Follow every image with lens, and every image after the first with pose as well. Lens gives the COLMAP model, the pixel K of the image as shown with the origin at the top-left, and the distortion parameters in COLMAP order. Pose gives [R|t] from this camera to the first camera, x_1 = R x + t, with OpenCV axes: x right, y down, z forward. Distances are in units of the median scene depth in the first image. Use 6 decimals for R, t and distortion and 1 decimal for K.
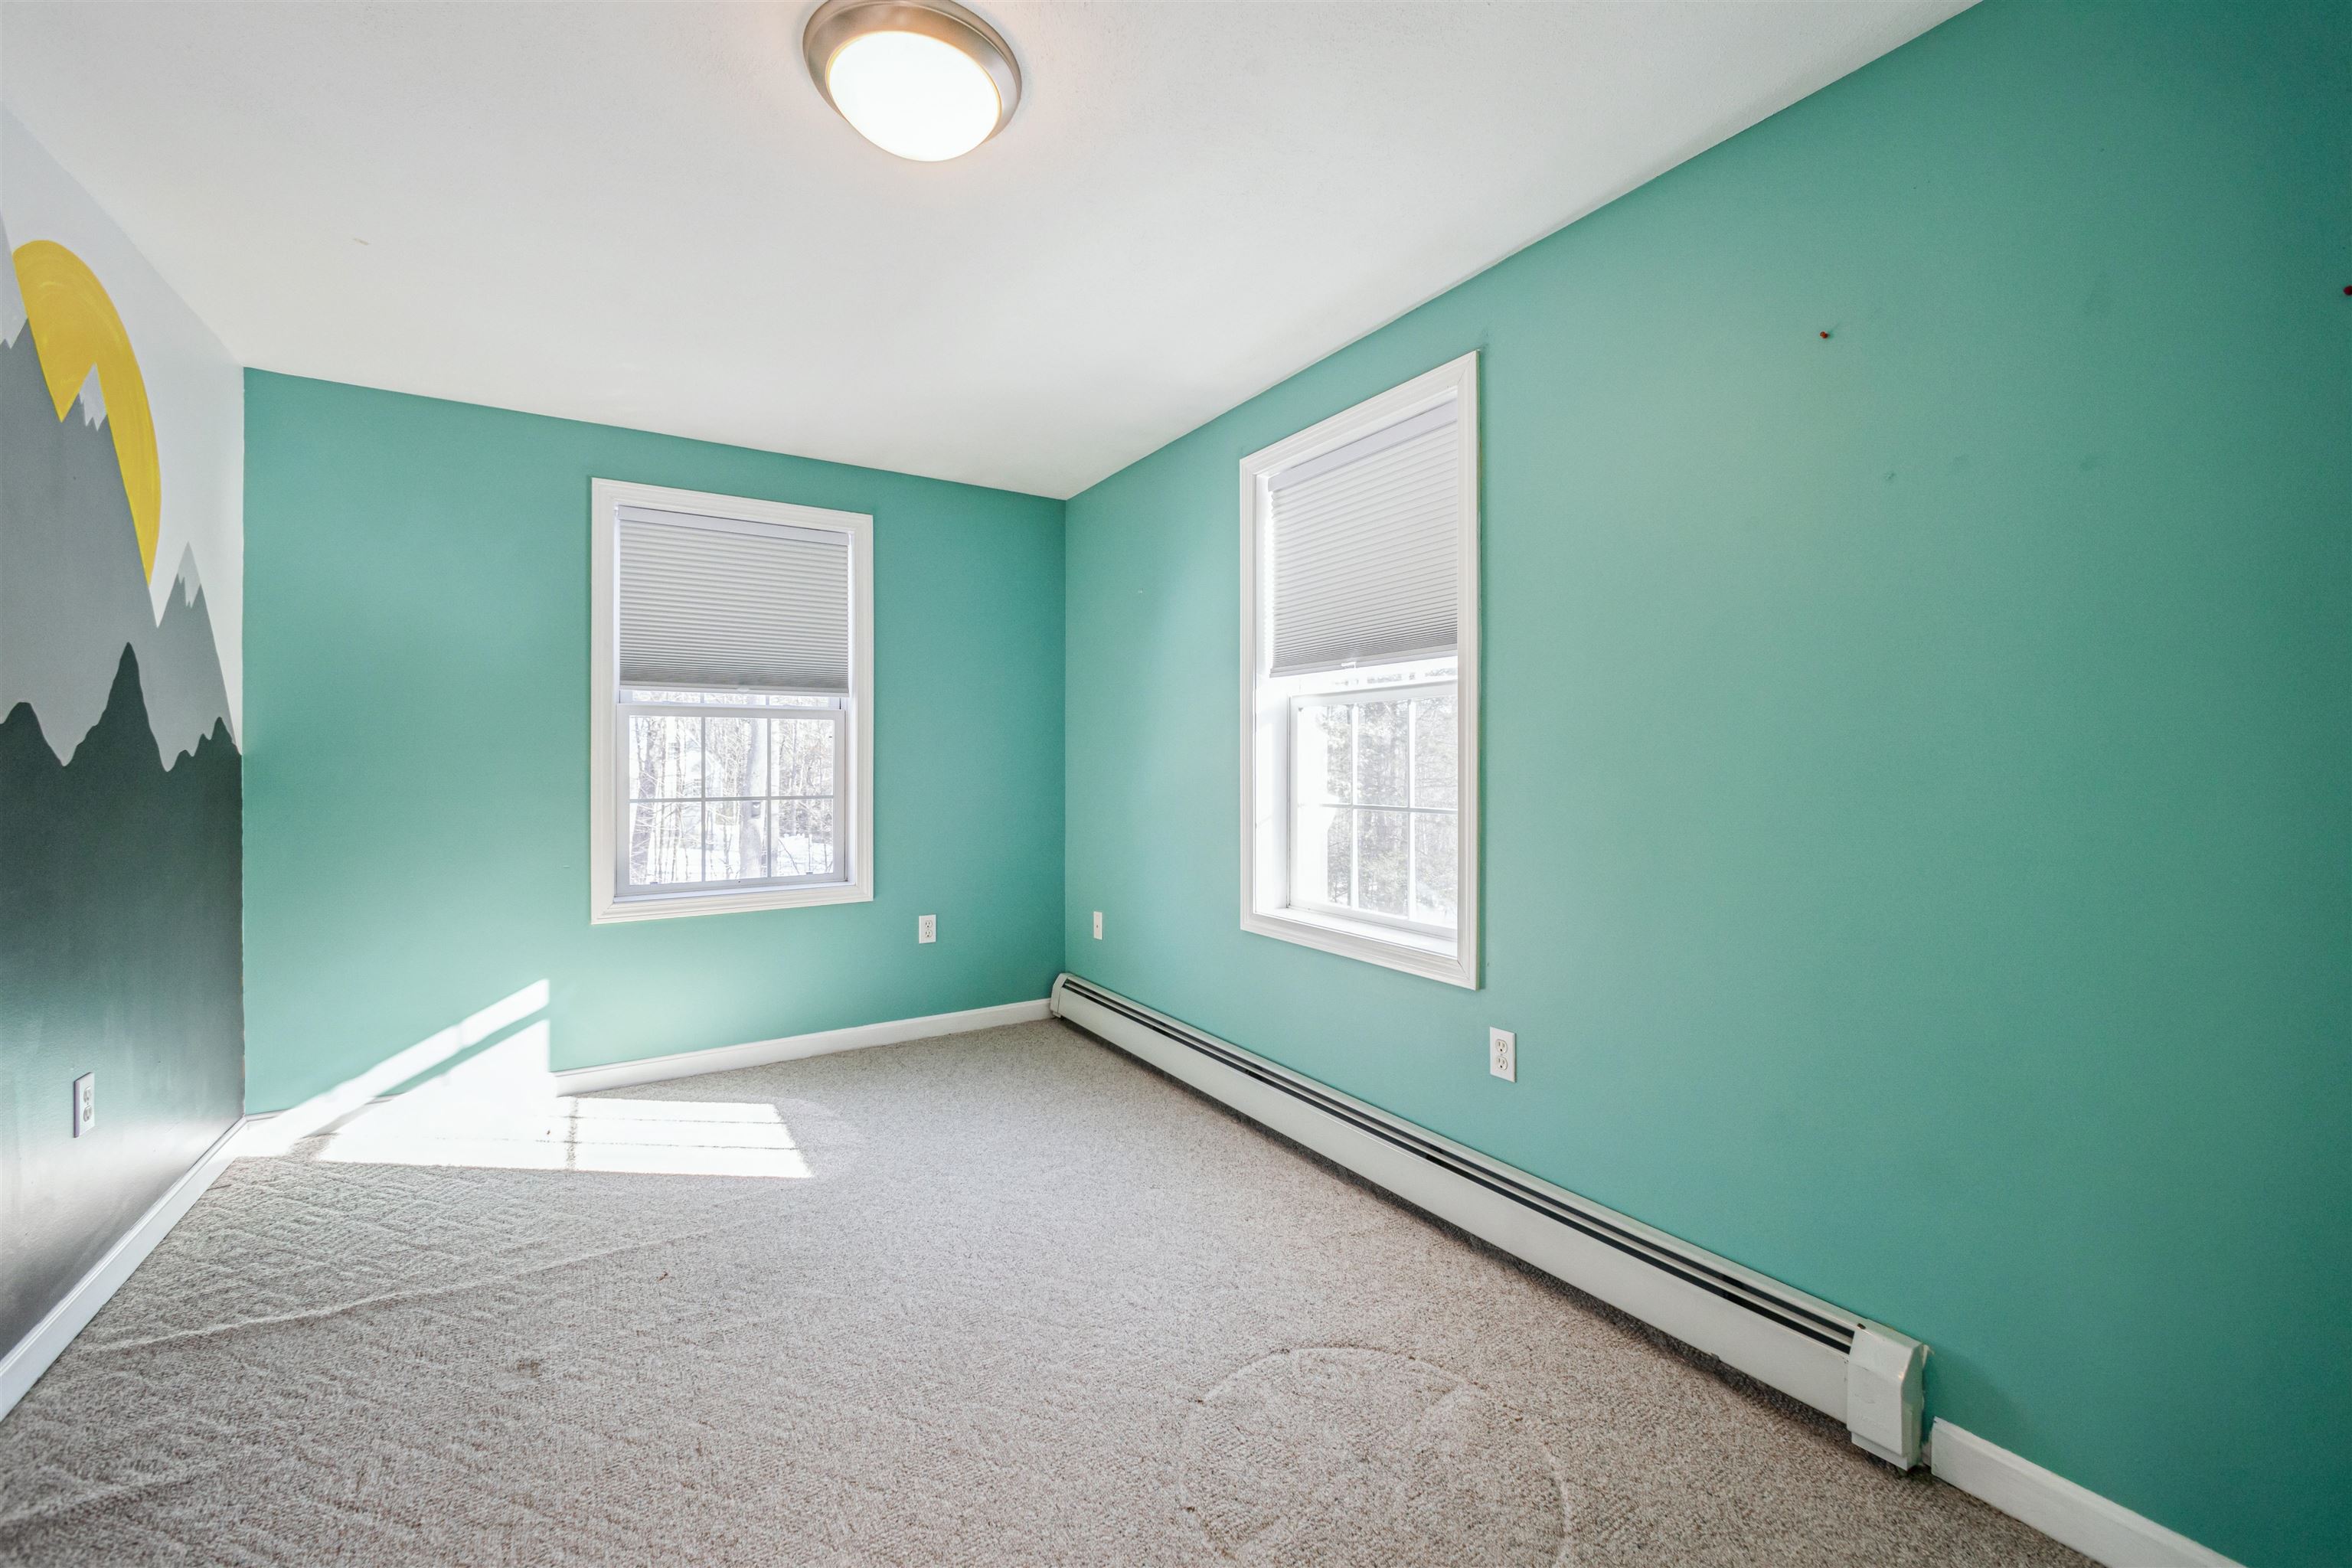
lens RADIAL K [[956.5, 0, 1182.6], [0, 956.5, 768.1], [0, 0, 1]] dist [0.003725, -0.000047]
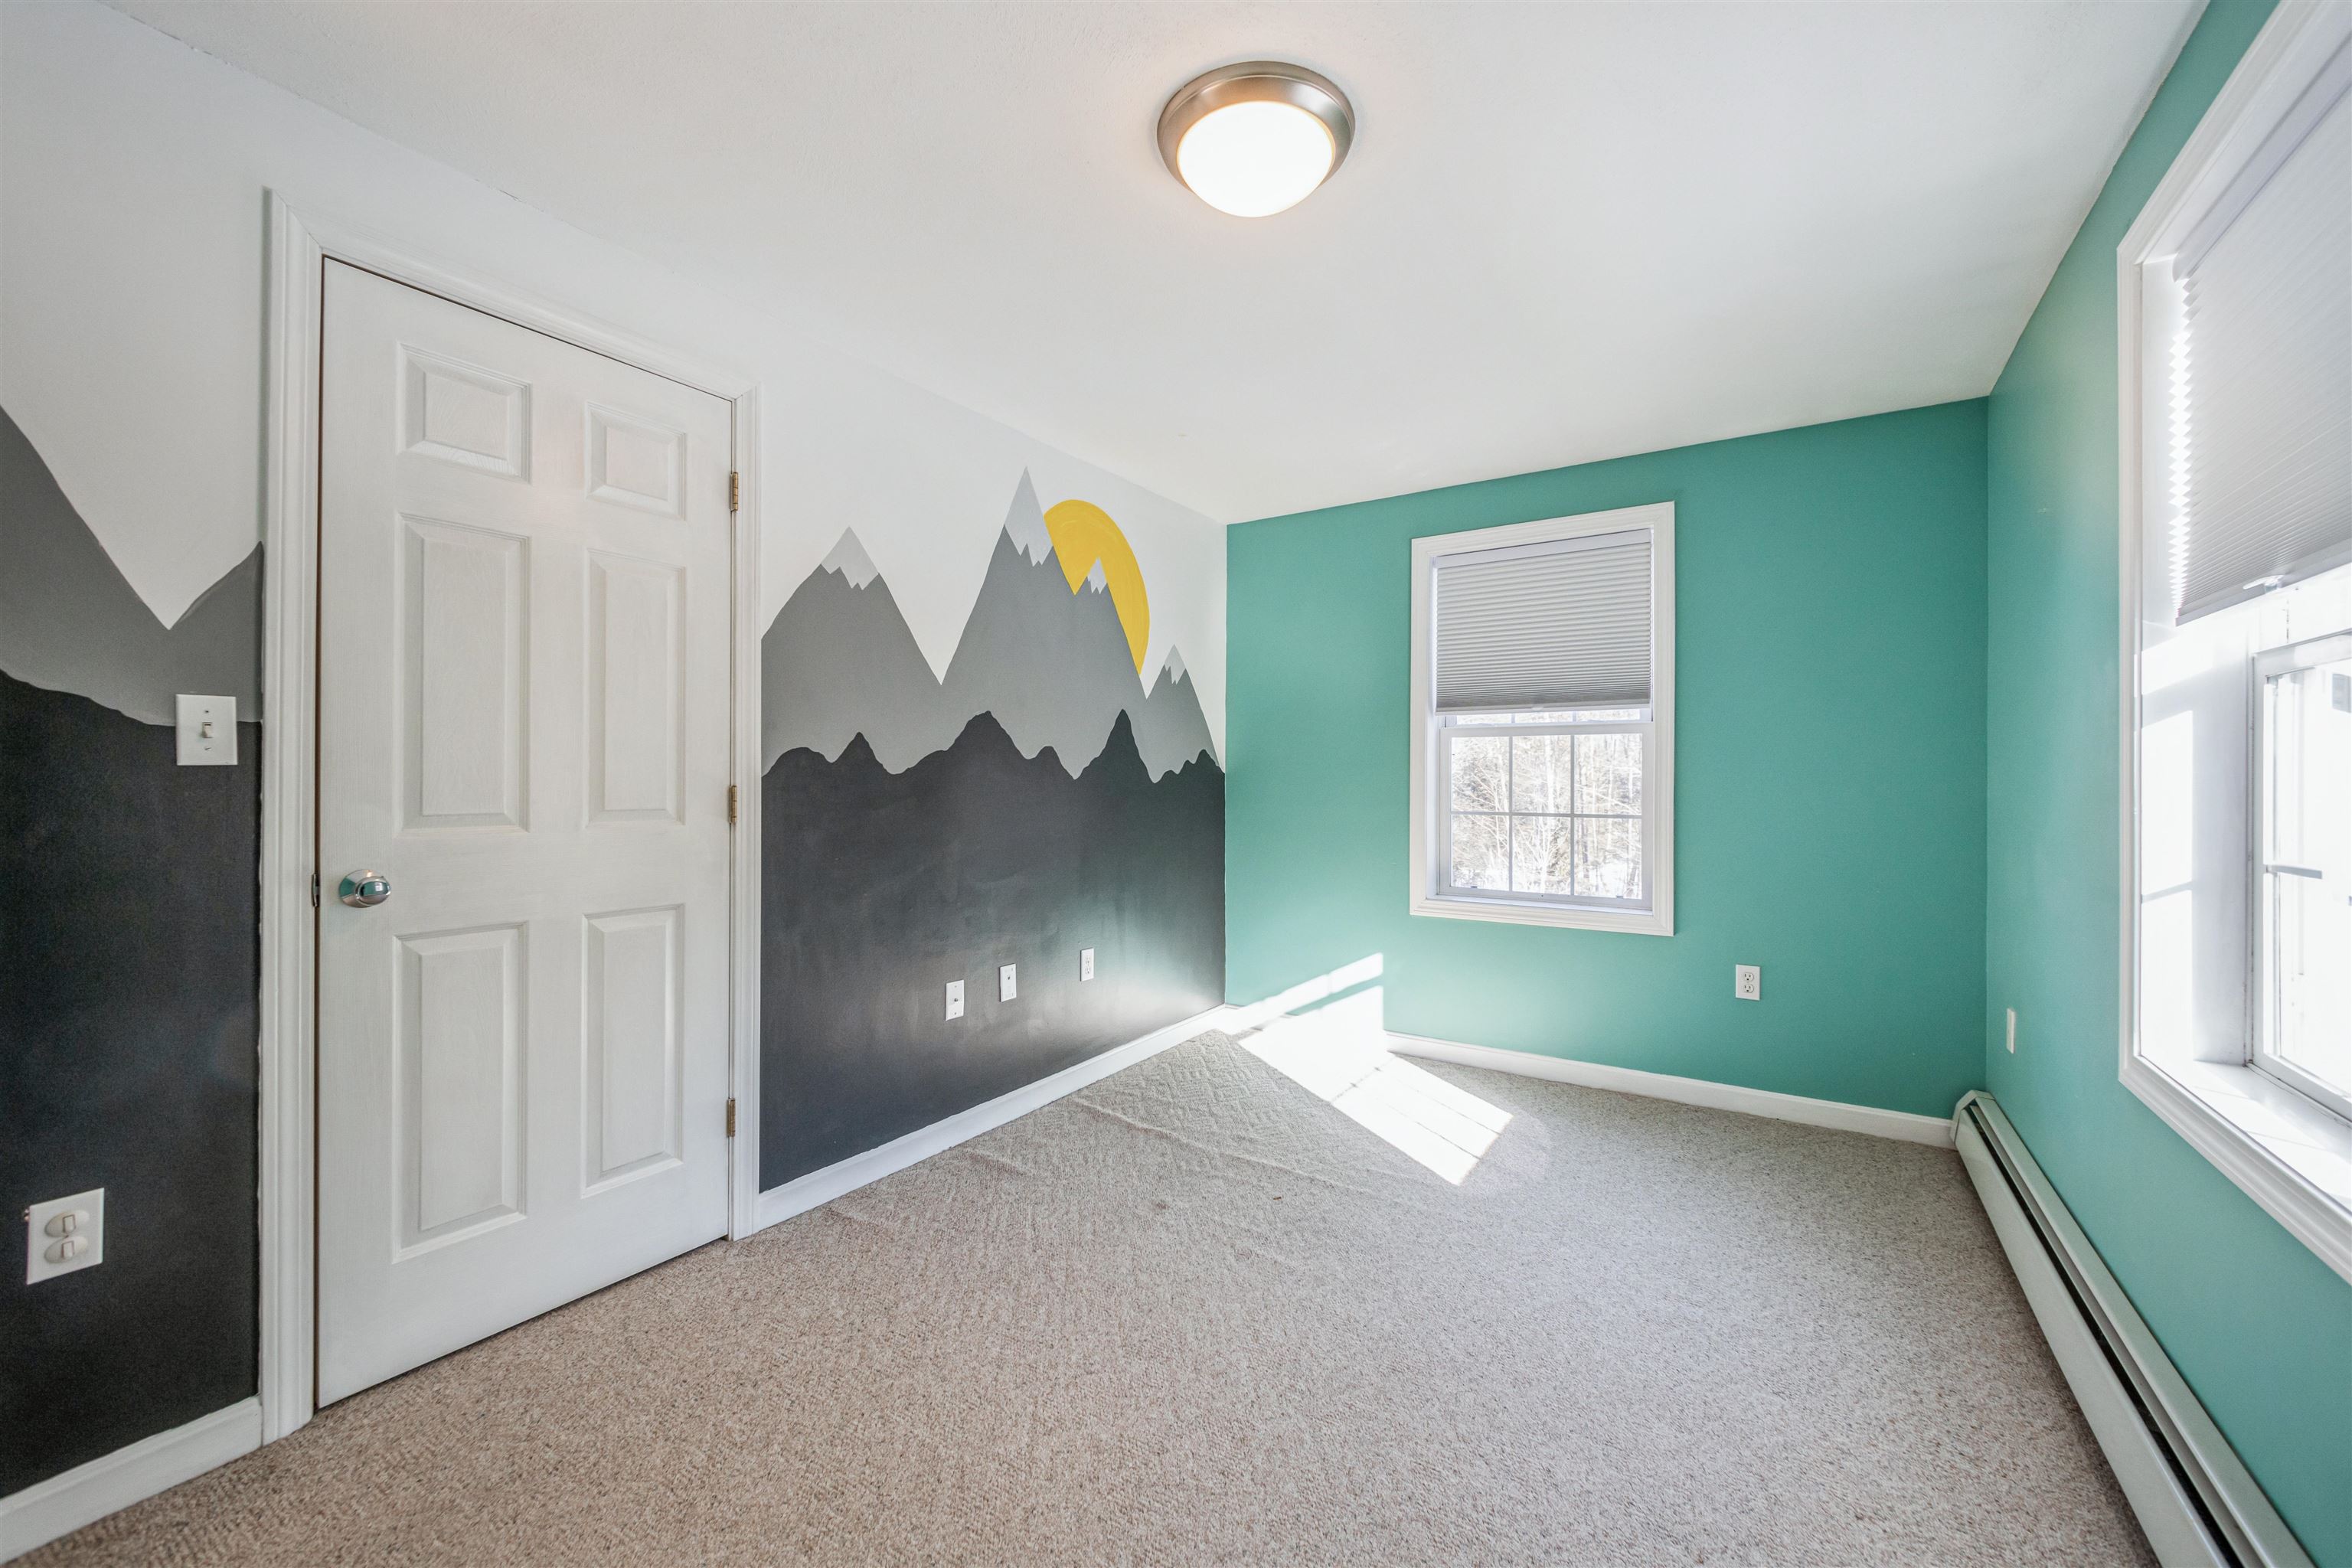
lens RADIAL K [[956.5, 0, 1182.0], [0, 956.5, 778.6], [0, 0, 1]] dist [0.003725, -0.000047]
pose [[0.396553, 0.004353, -0.918002, 0.376590], [-0.008885, 0.999960, 0.000904, -0.004696], [0.917969, 0.007799, 0.396576, 0.281217]]
